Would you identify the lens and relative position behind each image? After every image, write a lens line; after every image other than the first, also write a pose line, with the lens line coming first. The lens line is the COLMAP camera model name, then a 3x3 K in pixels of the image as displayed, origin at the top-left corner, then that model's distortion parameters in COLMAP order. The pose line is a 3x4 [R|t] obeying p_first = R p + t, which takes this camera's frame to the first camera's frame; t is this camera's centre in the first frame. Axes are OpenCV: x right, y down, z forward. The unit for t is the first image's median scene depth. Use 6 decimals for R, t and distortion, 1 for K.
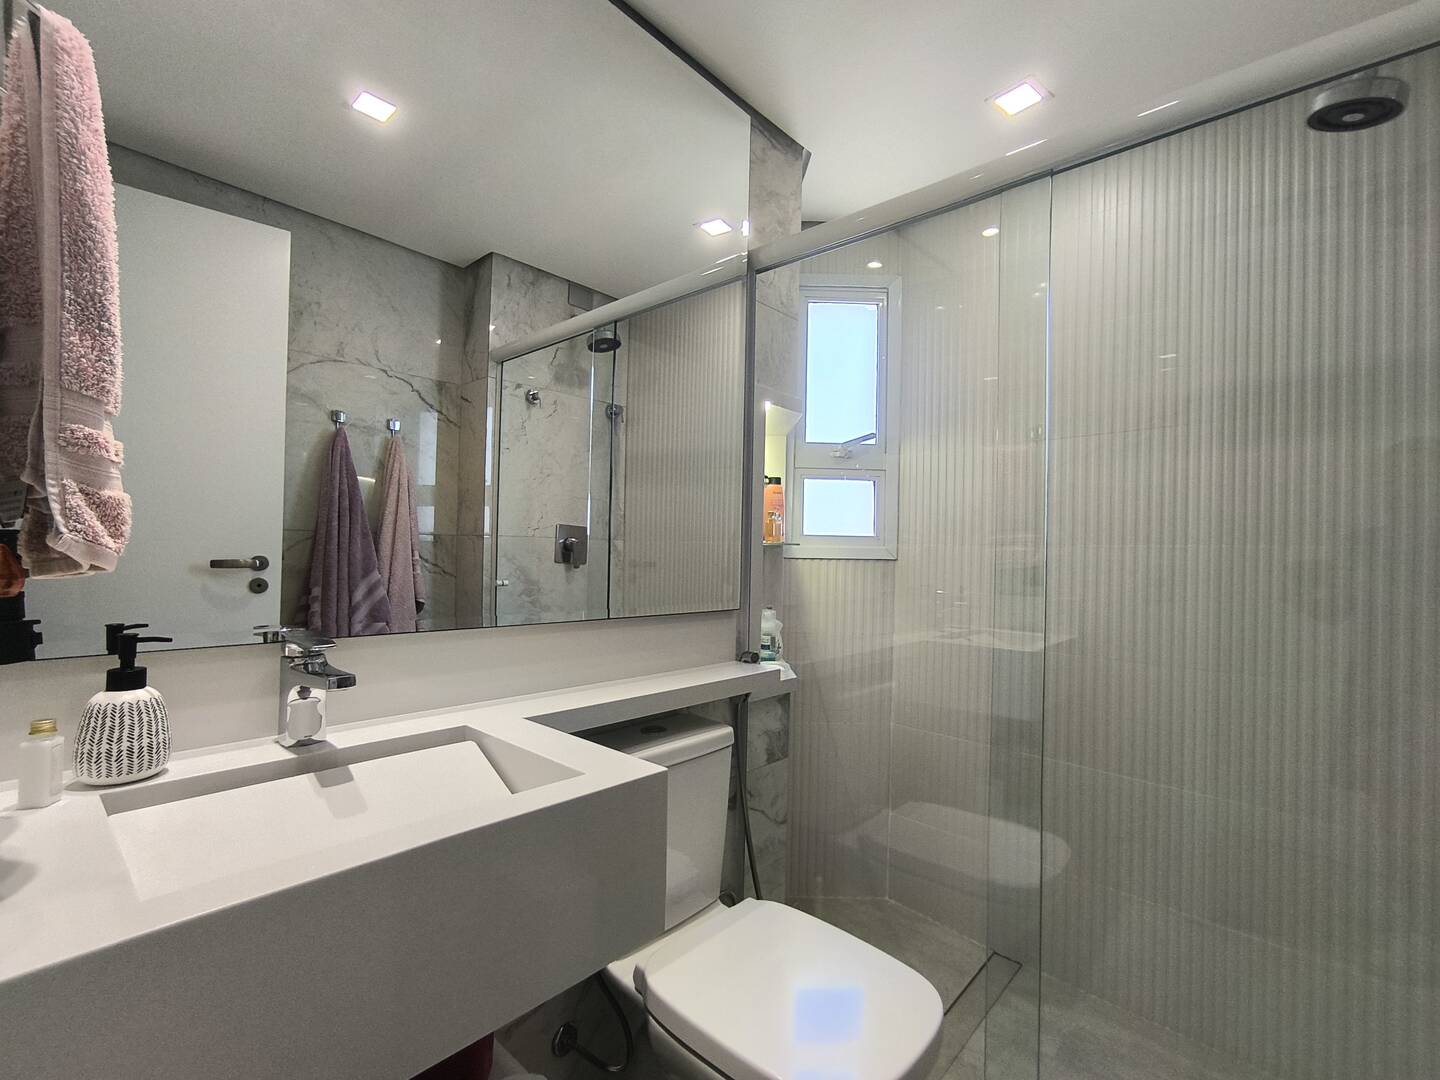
lens RADIAL K [[654.5, 0, 720.0], [0, 654.5, 540.0], [0, 0, 1]] dist [-0.002761, 0.001122]
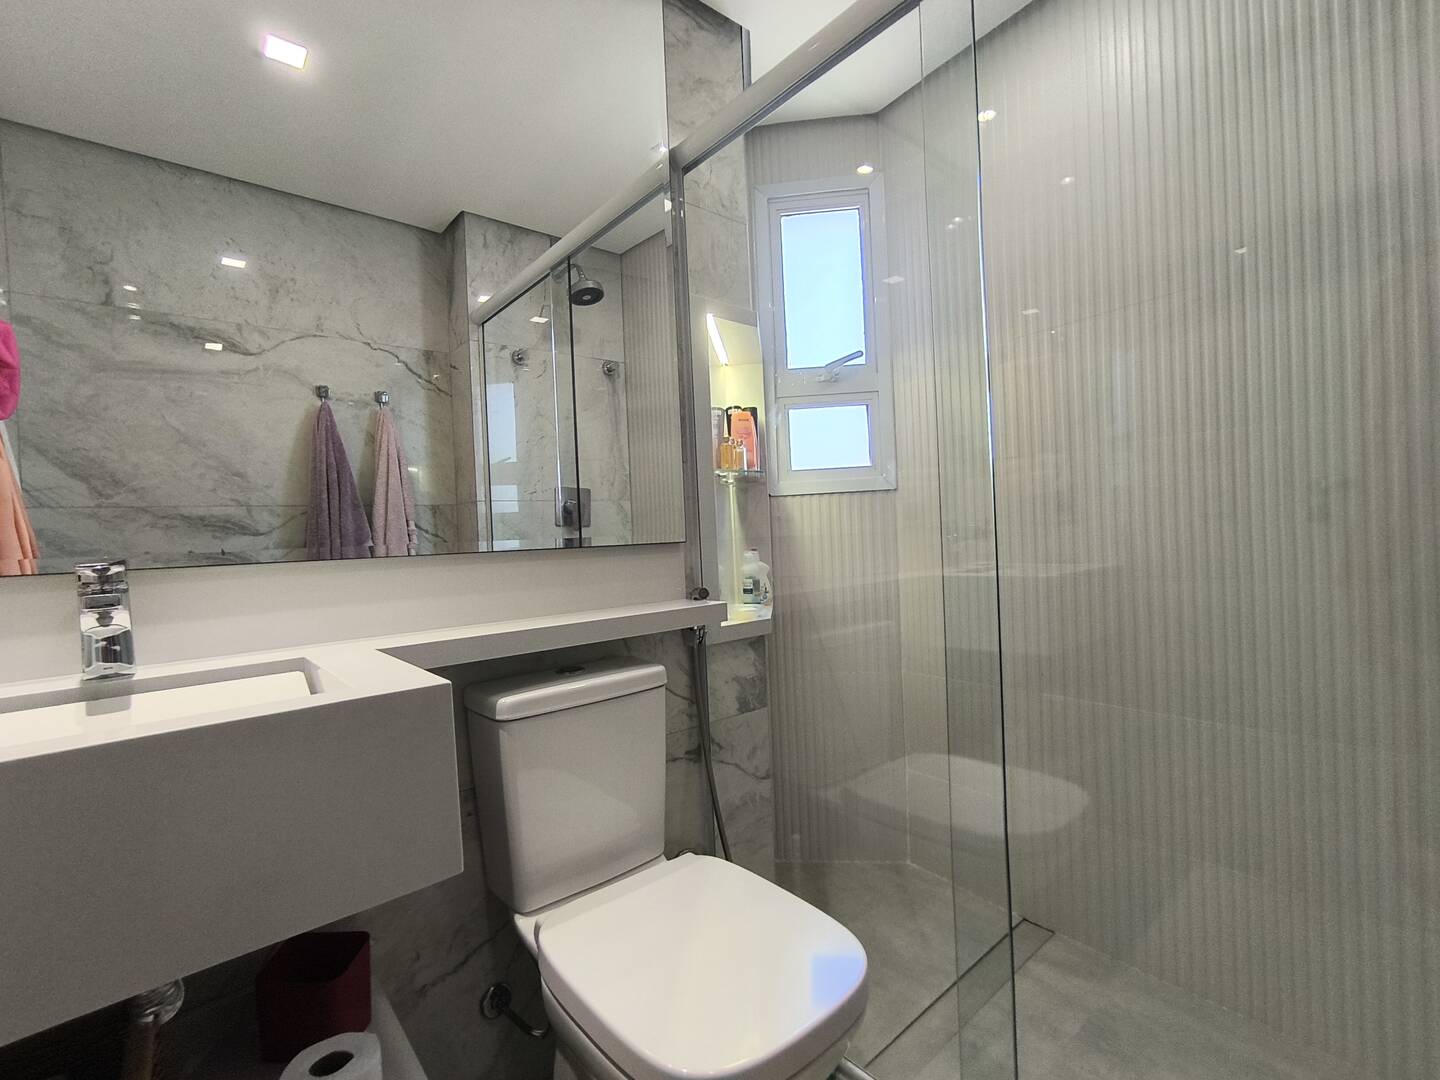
lens RADIAL K [[652.9, 0, 718.9], [0, 652.9, 541.6], [0, 0, 1]] dist [-0.005844, -0.000140]
pose [[0.989197, -0.065648, -0.131071, 0.141702], [0.069060, 0.997377, 0.021654, 0.064978], [0.129306, -0.030472, 0.991136, 0.081233]]
